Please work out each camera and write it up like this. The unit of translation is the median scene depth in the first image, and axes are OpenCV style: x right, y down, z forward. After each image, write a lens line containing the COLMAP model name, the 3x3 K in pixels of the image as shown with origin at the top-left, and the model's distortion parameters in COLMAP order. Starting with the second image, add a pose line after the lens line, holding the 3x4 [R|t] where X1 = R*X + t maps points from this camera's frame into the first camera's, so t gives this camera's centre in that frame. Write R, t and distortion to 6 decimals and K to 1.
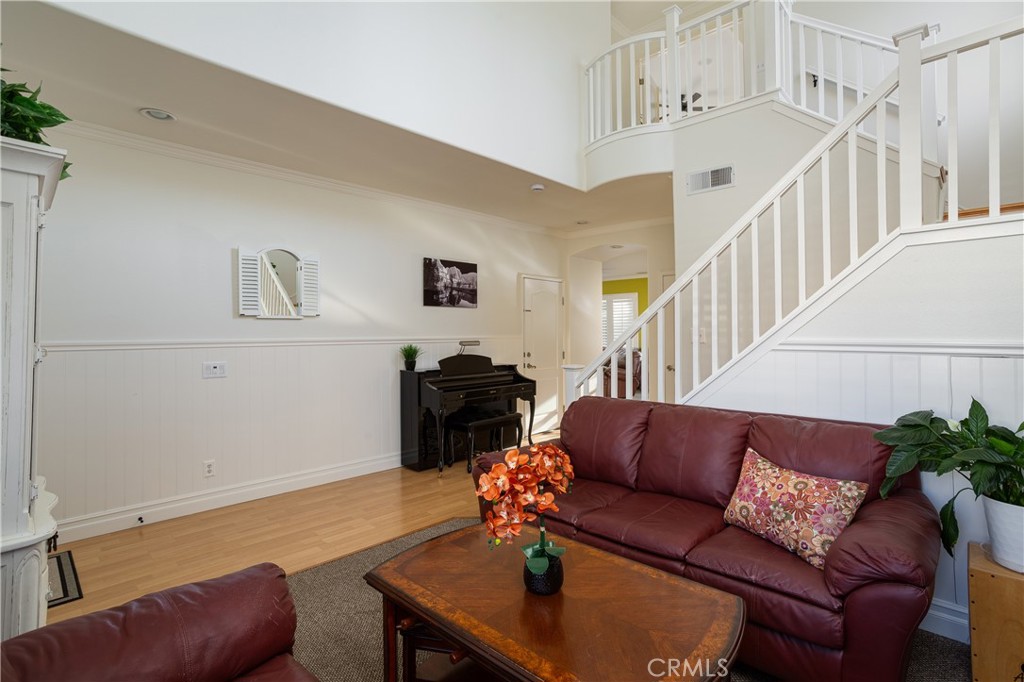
lens RADIAL K [[499.0, 0, 517.3], [0, 499.0, 341.8], [0, 0, 1]] dist [-0.038963, 0.031827]
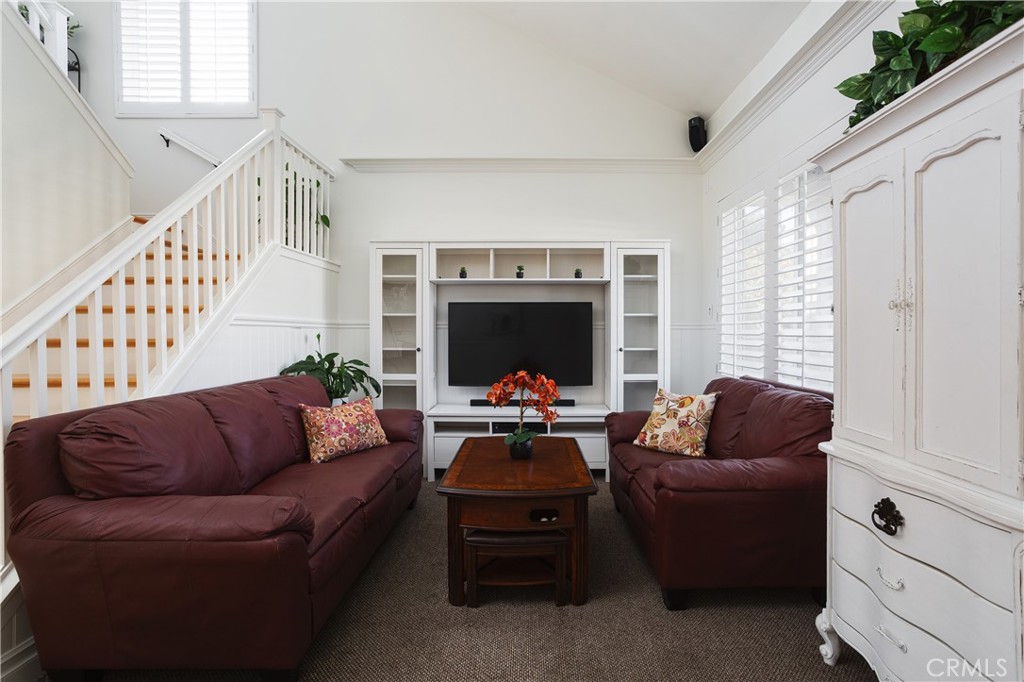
lens RADIAL K [[499.0, 0, 517.3], [0, 499.0, 341.8], [0, 0, 1]] dist [-0.038963, 0.031827]
pose [[-0.679594, -0.007293, 0.733552, -0.696973], [0.007244, 0.999835, 0.016651, 0.042287], [-0.733553, 0.016630, -0.679429, 1.276648]]
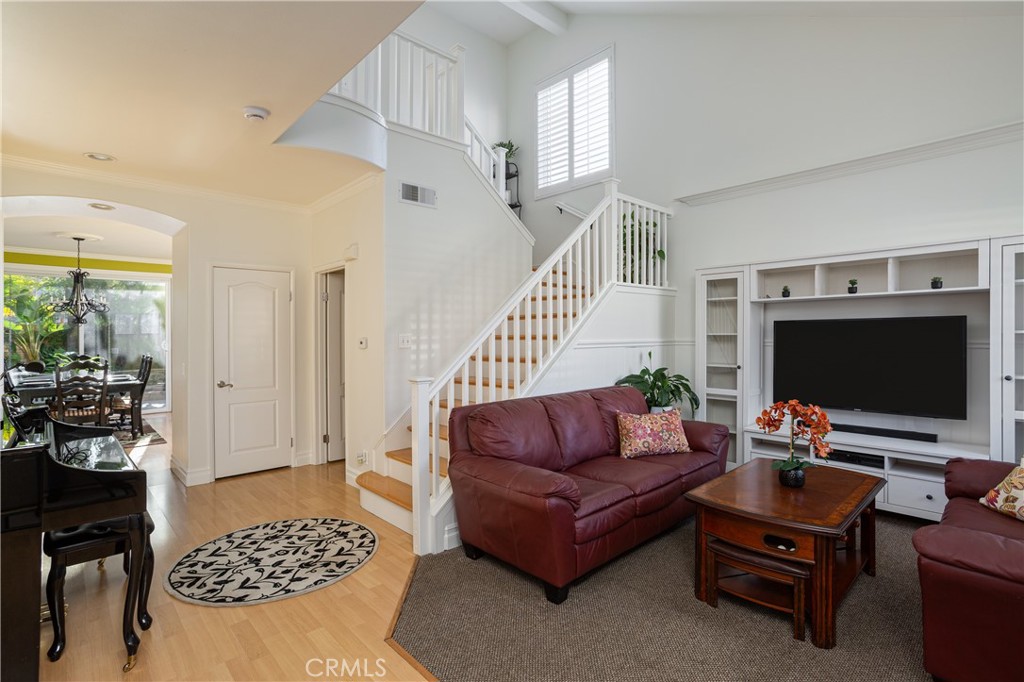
lens RADIAL K [[485.2, 0, 516.6], [0, 485.2, 337.0], [0, 0, 1]] dist [-0.038013, 0.030436]
pose [[0.046033, 0.001768, 0.998938, -0.971688], [0.015282, 0.999880, -0.002474, -0.016919], [-0.998823, 0.015380, 0.046000, 1.106184]]
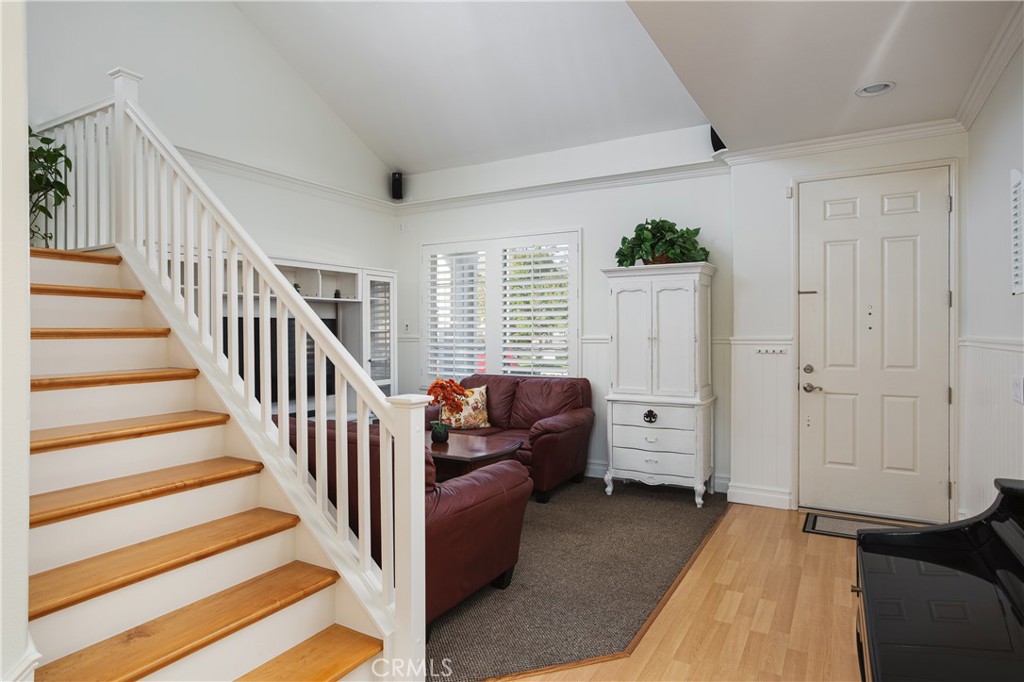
lens RADIAL K [[591.4, 0, 511.9], [0, 591.4, 342.5], [0, 0, 1]] dist [-0.004149, 0.036573]
pose [[-0.973124, 0.010026, -0.230064, 0.190766], [0.005828, 0.999804, 0.018917, -0.007428], [0.230209, 0.017068, -0.972992, 2.188313]]
